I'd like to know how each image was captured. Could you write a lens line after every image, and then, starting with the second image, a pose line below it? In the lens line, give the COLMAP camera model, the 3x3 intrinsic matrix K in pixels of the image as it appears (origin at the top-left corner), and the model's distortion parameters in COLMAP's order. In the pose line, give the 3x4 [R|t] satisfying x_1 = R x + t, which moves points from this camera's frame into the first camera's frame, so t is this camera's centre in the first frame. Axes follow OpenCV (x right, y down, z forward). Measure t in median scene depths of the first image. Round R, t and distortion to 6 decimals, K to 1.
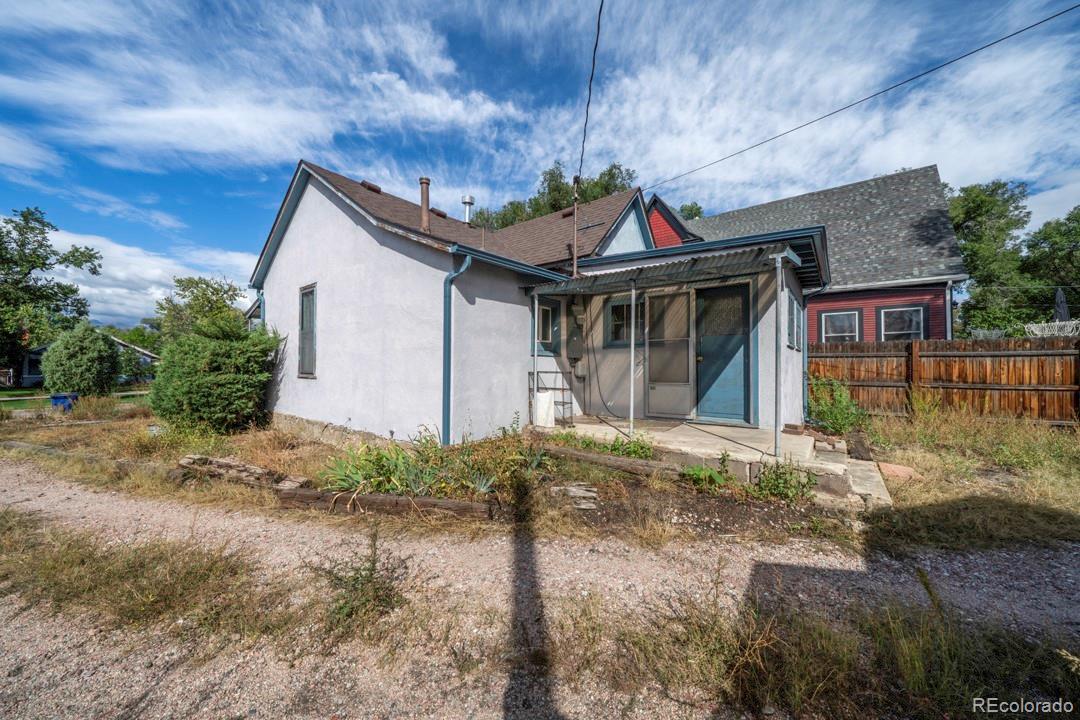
lens RADIAL K [[382.1, 0, 537.7], [0, 382.1, 368.6], [0, 0, 1]] dist [-0.006774, -0.000091]
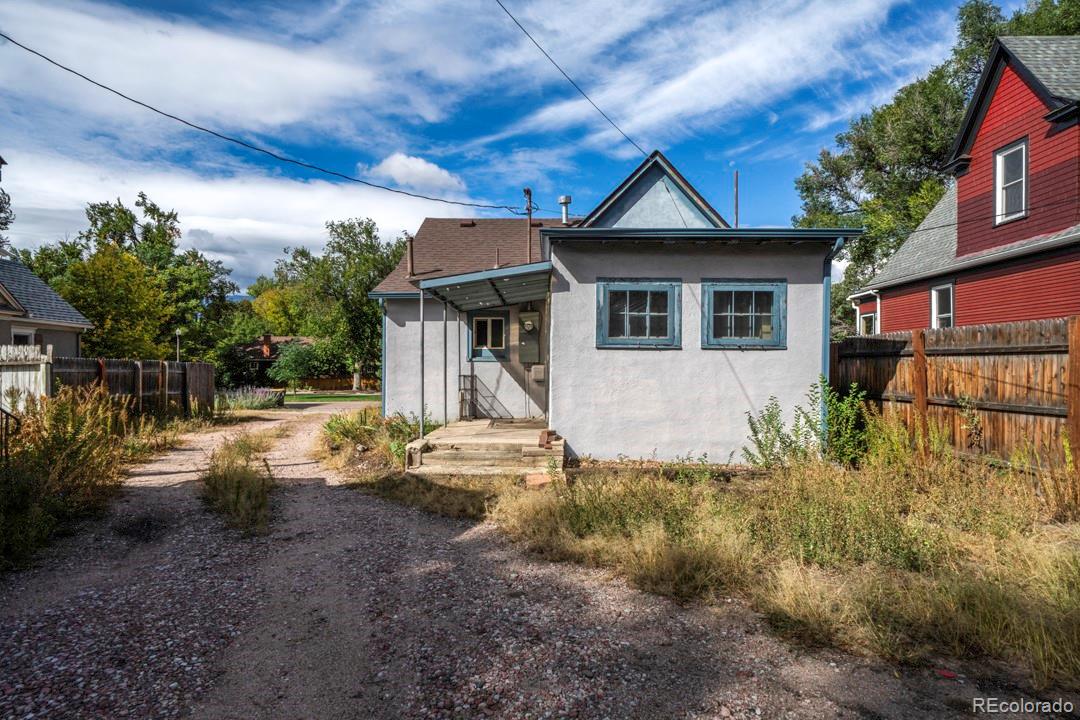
lens RADIAL K [[584.2, 0, 540.9], [0, 584.2, 364.6], [0, 0, 1]] dist [0.001820, 0.001229]
pose [[0.617750, -0.004725, -0.786360, 1.206967], [-0.007634, 0.999899, -0.012005, -0.002788], [0.786338, 0.013420, 0.617651, 0.042675]]
